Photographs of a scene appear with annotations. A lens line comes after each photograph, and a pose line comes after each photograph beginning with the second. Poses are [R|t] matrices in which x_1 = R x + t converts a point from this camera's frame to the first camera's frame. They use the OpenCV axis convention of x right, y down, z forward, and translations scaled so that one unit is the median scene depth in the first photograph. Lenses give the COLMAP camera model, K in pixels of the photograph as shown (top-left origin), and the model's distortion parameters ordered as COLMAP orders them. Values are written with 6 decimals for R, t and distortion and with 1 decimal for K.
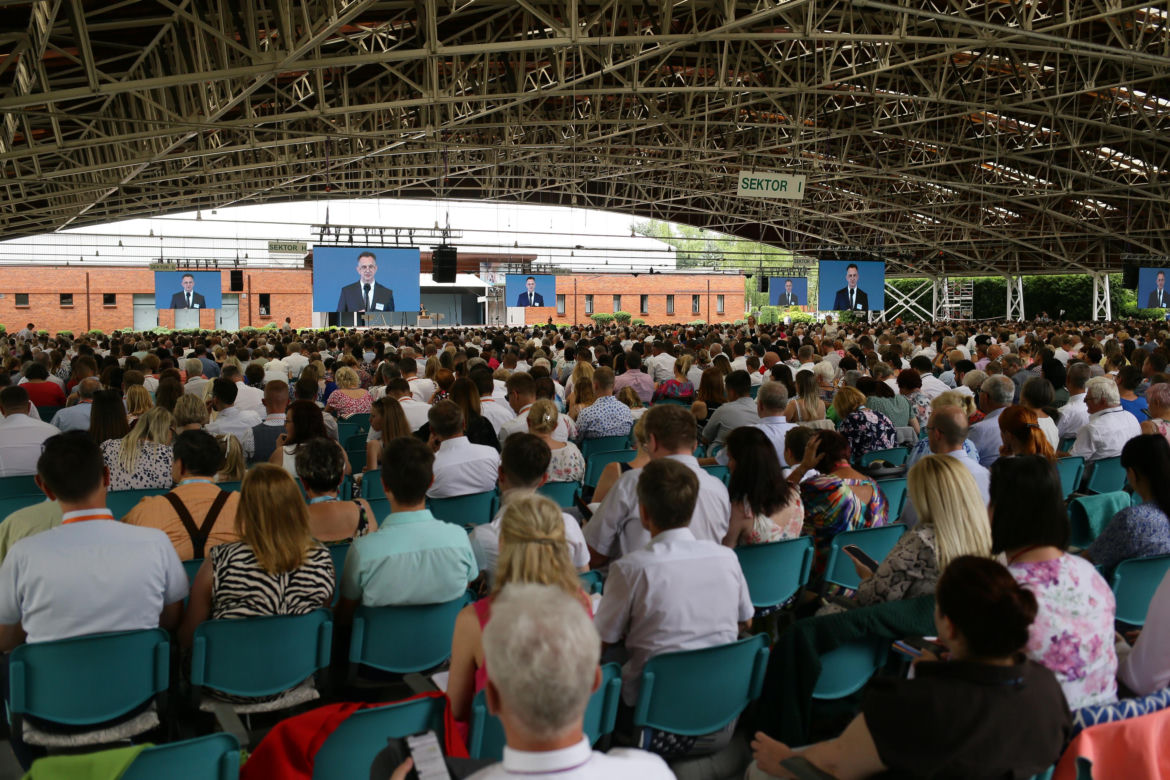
lens RADIAL K [[1168.8, 0, 586.1], [0, 1168.8, 395.7], [0, 0, 1]] dist [-0.056849, 0.000000]
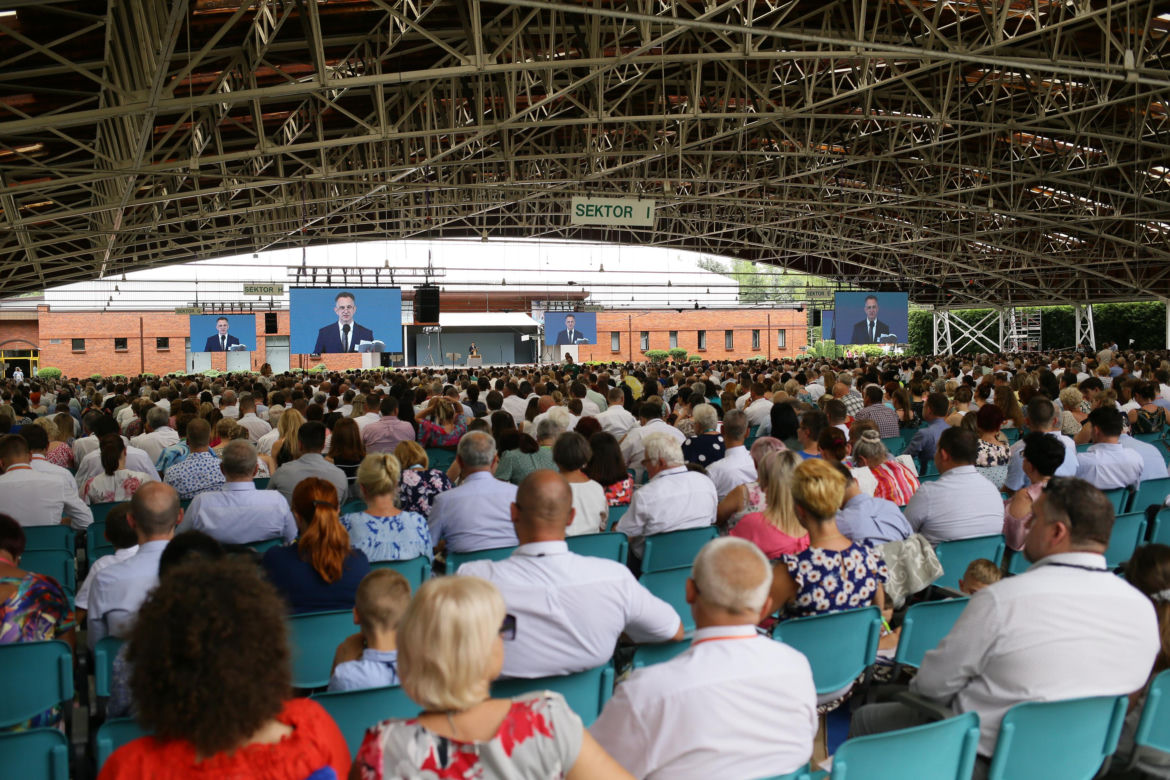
lens RADIAL K [[1168.8, 0, 587.7], [0, 1168.8, 388.5], [0, 0, 1]] dist [-0.056849, 0.000000]
pose [[0.996061, -0.012019, -0.087852, 0.058585], [0.008697, 0.999236, -0.038106, -0.001716], [0.088243, 0.037192, 0.995404, 0.023744]]
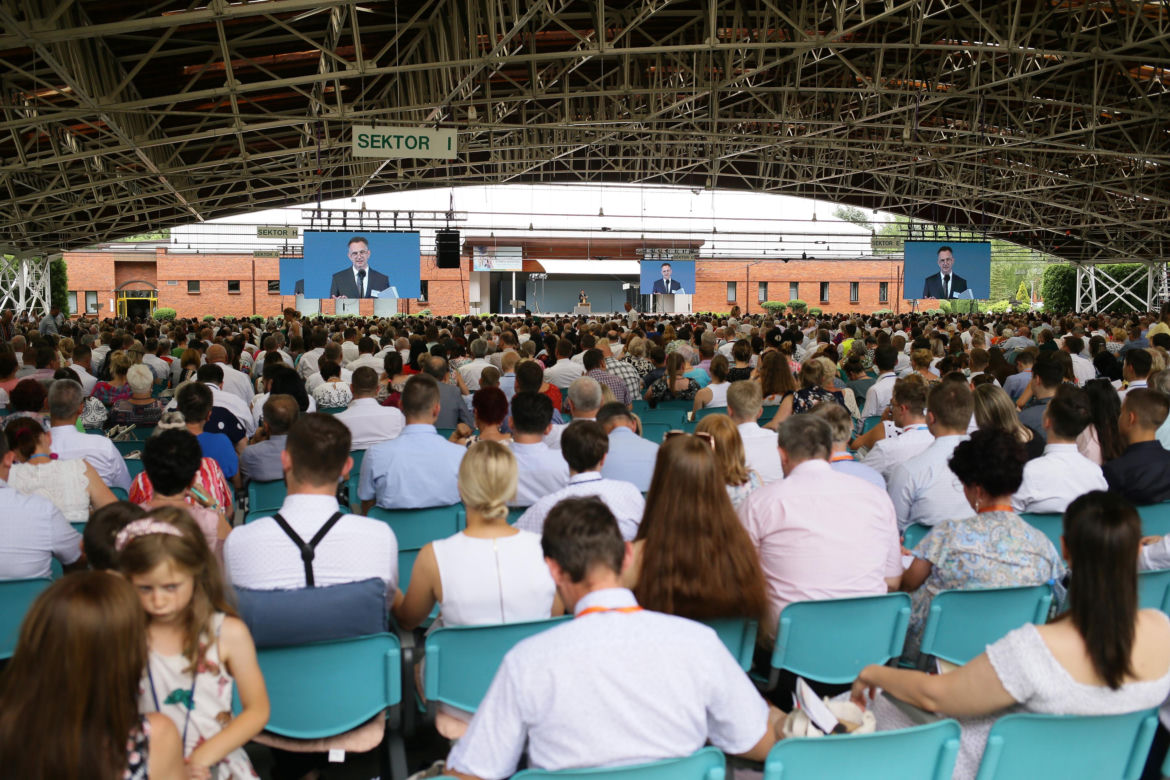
lens RADIAL K [[1168.8, 0, 583.1], [0, 1168.8, 386.4], [0, 0, 1]] dist [-0.056849, 0.000000]
pose [[0.970729, 0.020471, -0.239304, 0.127003], [-0.019854, 0.999790, 0.004991, -0.005134], [0.239356, -0.000094, 0.970932, 0.067345]]
